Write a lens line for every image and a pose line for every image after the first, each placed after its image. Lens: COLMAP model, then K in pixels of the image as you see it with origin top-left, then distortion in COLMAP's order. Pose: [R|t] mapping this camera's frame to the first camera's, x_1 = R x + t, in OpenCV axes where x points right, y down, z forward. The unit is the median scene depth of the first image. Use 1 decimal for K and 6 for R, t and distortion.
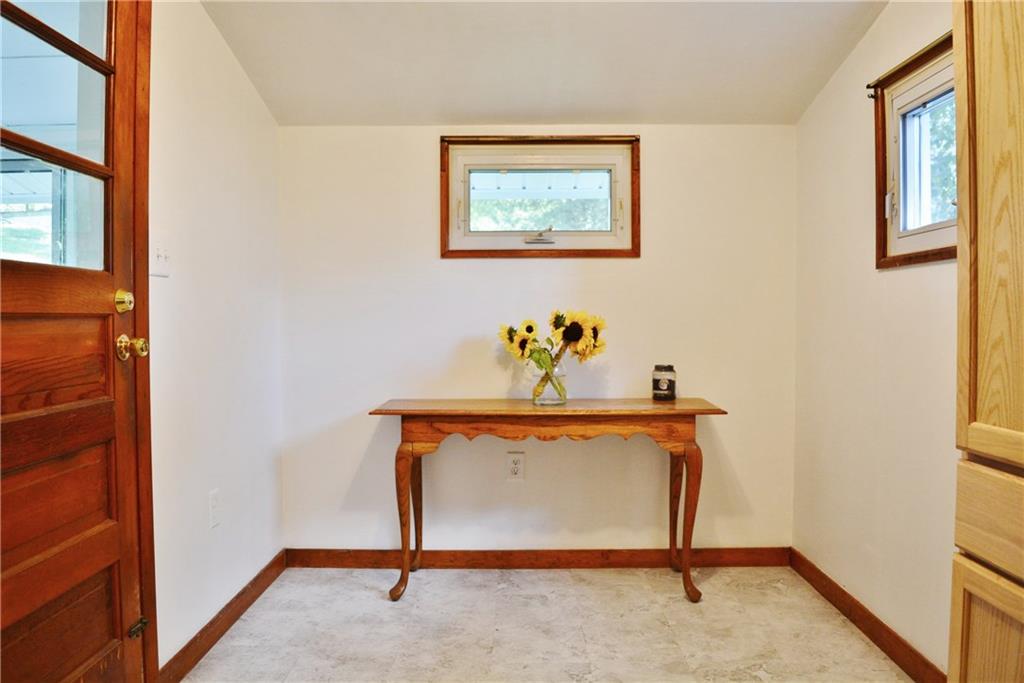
lens RADIAL K [[805.1, 0, 516.4], [0, 805.1, 340.3], [0, 0, 1]] dist [-0.092090, 0.012670]
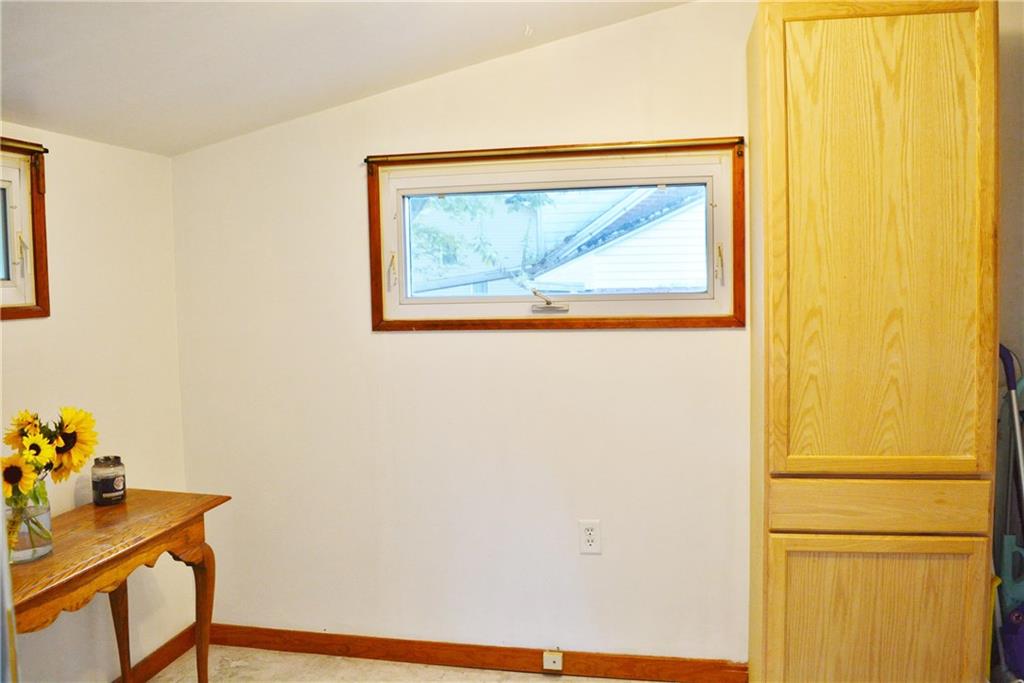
lens RADIAL K [[805.1, 0, 516.5], [0, 805.1, 339.6], [0, 0, 1]] dist [-0.092090, 0.012670]
pose [[0.181799, -0.077910, 0.980244, -0.510533], [0.047598, 0.996385, 0.070365, -0.126091], [-0.982183, 0.033865, 0.184850, 0.518908]]
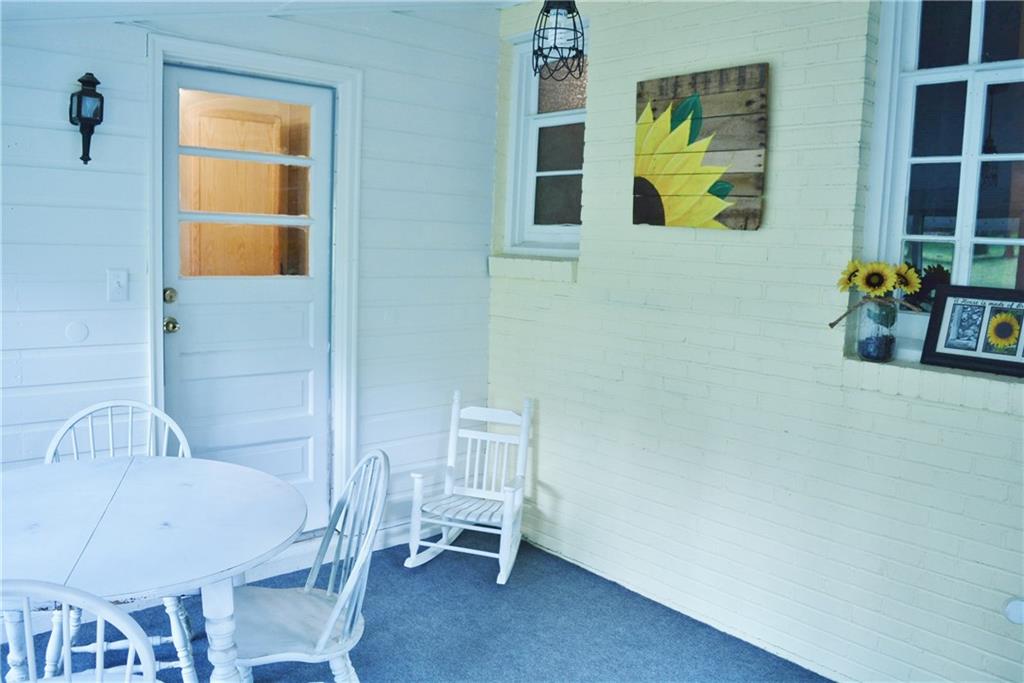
lens RADIAL K [[805.1, 0, 511.3], [0, 805.1, 344.5], [0, 0, 1]] dist [-0.092090, 0.012670]
pose [[-0.662036, -0.123552, 0.739218, -1.429972], [-0.019936, 0.988873, 0.147424, -0.135195], [-0.749207, 0.082862, -0.657133, 1.023336]]
